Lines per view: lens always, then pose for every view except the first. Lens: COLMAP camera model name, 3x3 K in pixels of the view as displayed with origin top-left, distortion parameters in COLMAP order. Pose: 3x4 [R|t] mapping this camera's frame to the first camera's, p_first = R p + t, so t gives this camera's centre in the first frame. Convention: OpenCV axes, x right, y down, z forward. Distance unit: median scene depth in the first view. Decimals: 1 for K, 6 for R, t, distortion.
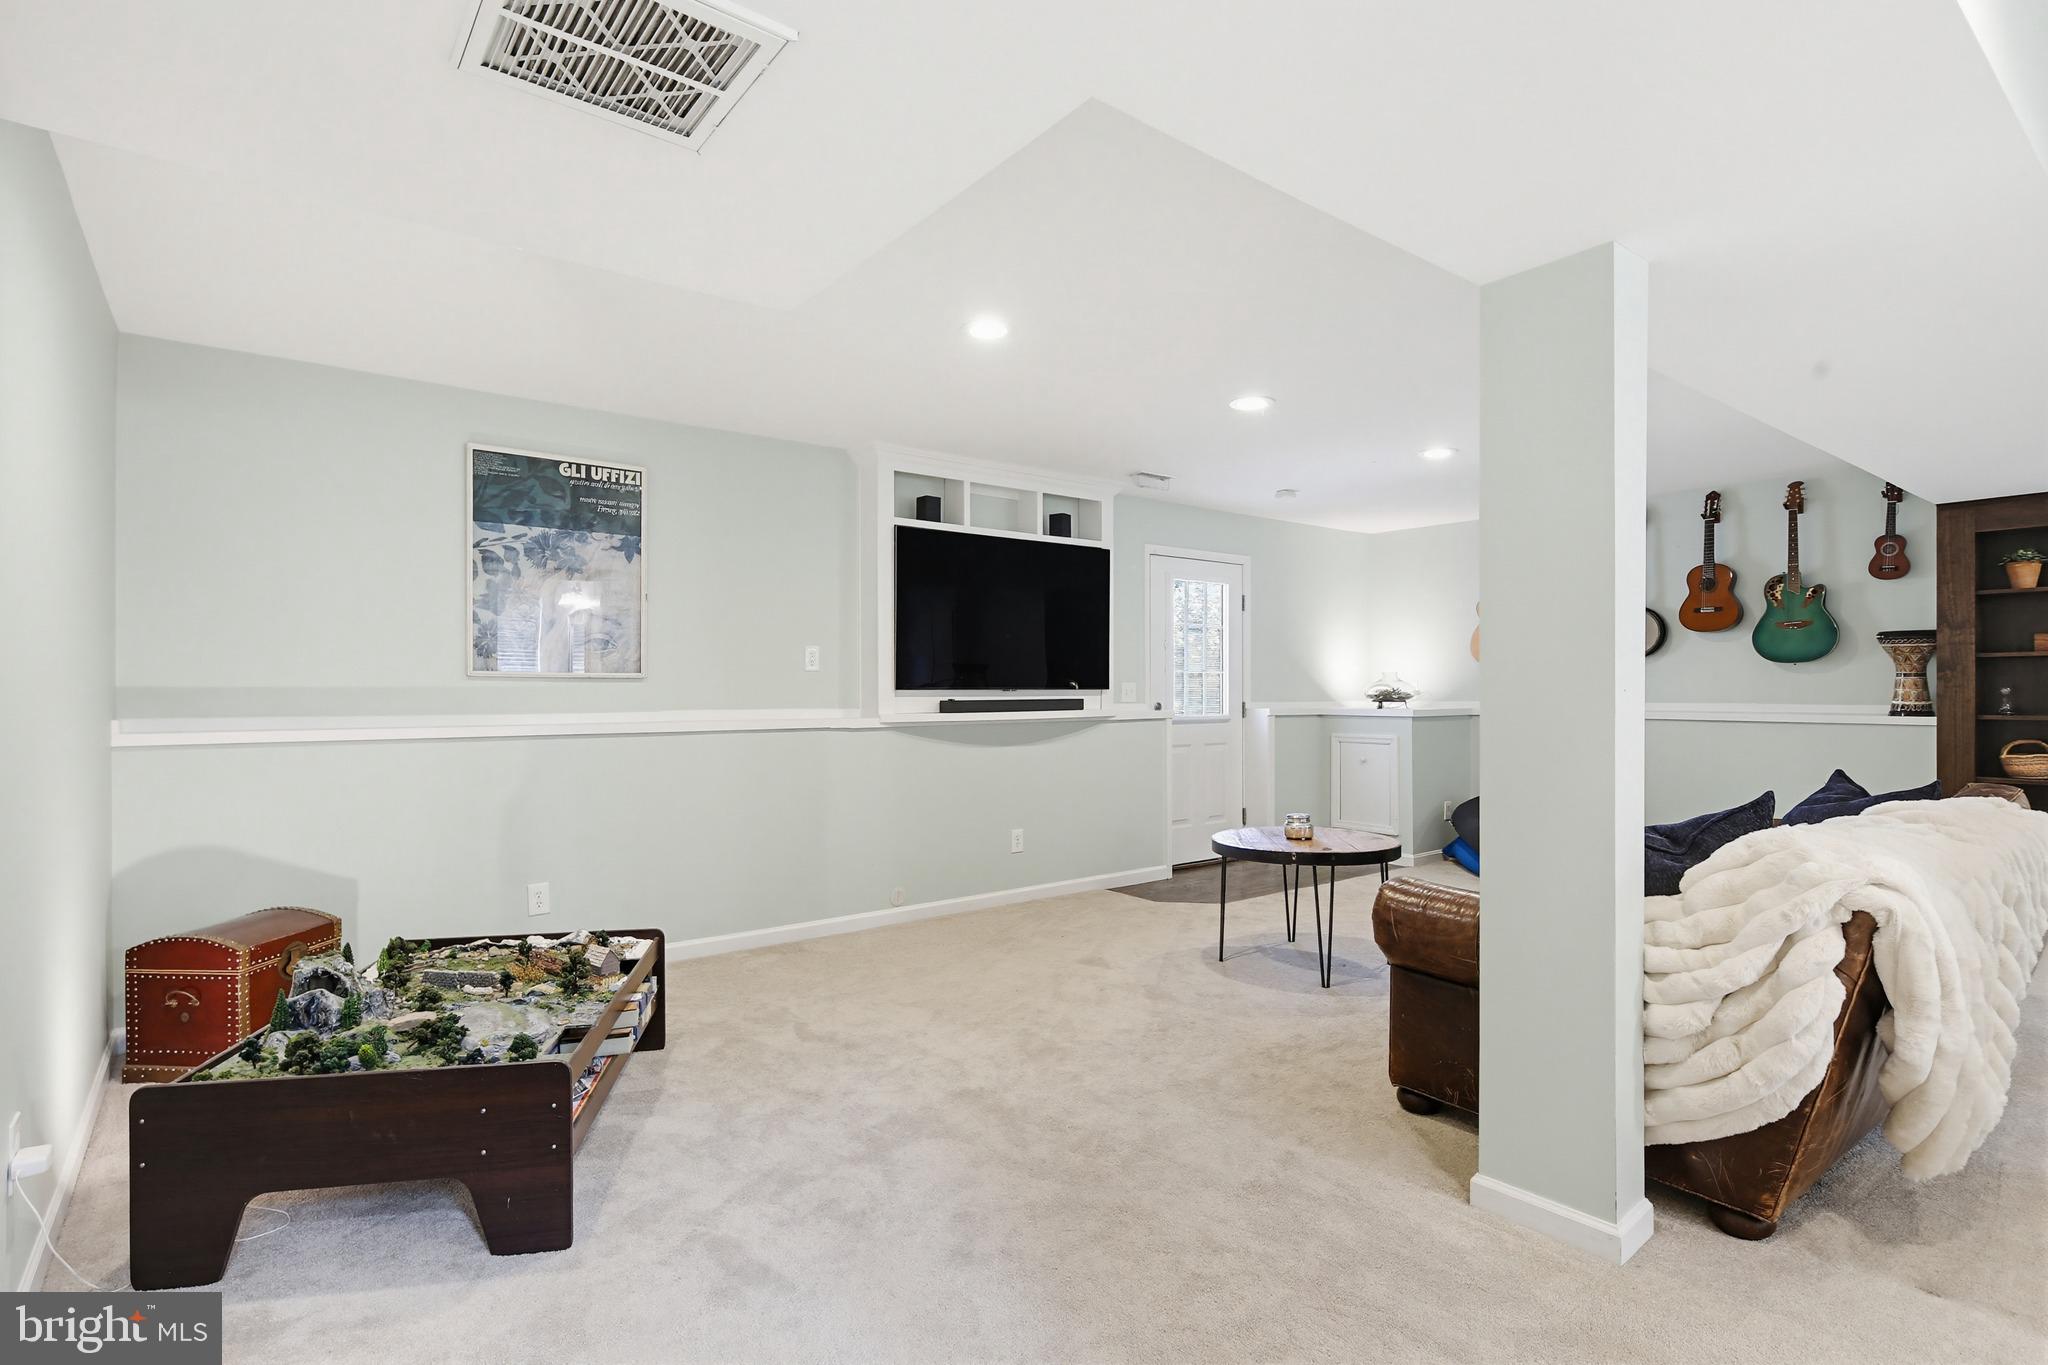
lens RADIAL K [[1011.3, 0, 1030.7], [0, 1011.3, 707.8], [0, 0, 1]] dist [0.000669, 0.000725]
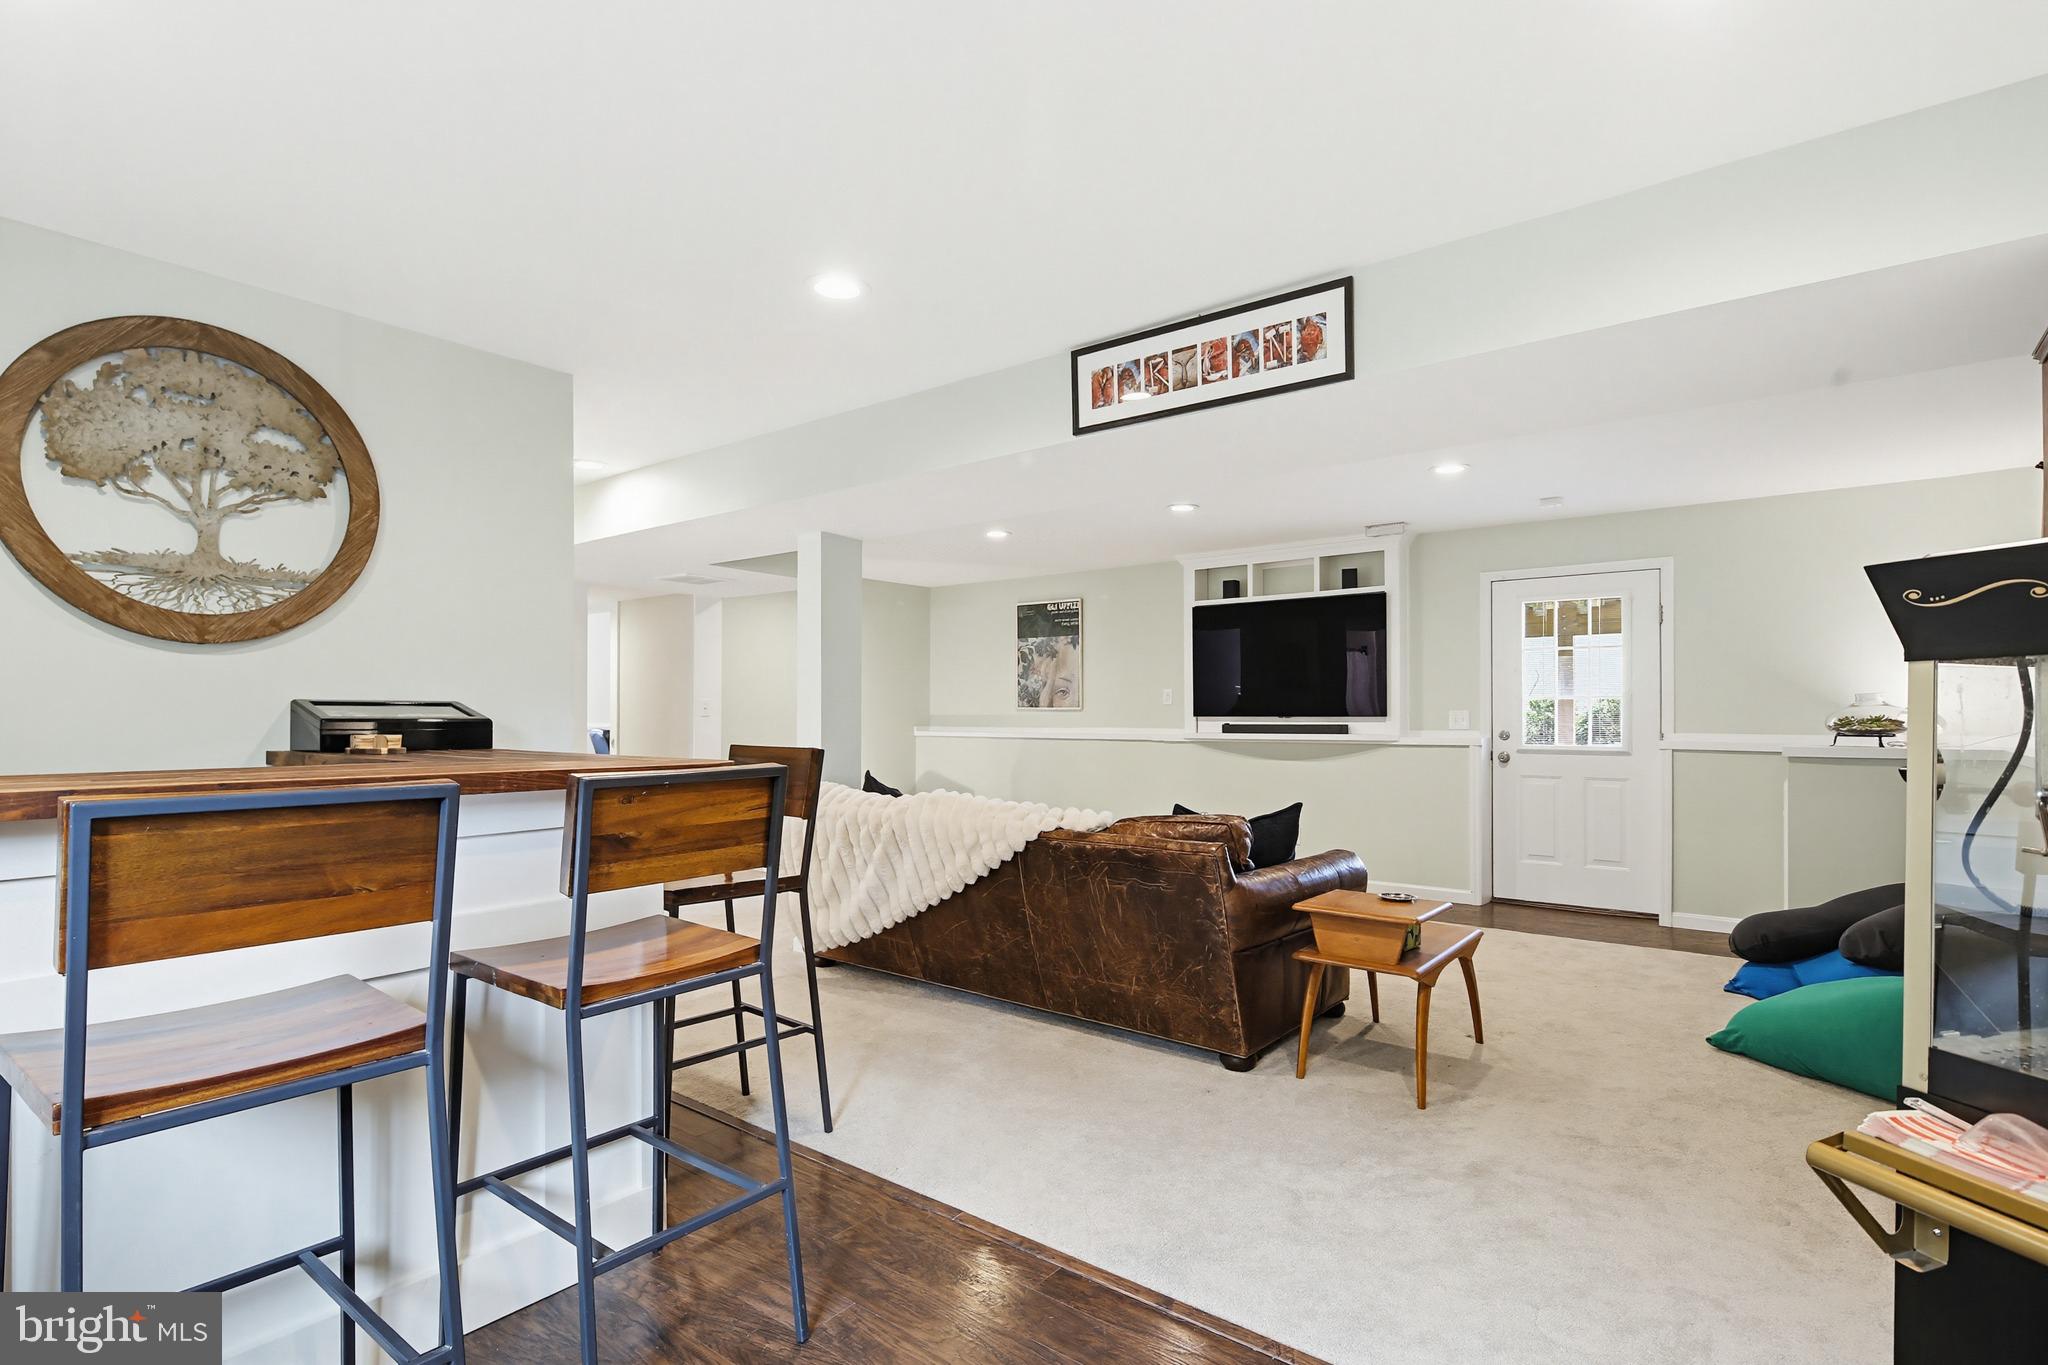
lens RADIAL K [[1011.3, 0, 1030.7], [0, 1011.3, 707.8], [0, 0, 1]] dist [0.000669, 0.000725]
pose [[0.238289, -0.004274, -0.971185, 1.375766], [-0.017191, 0.999815, -0.008617, -0.015173], [0.971042, 0.018749, 0.238171, 0.447959]]
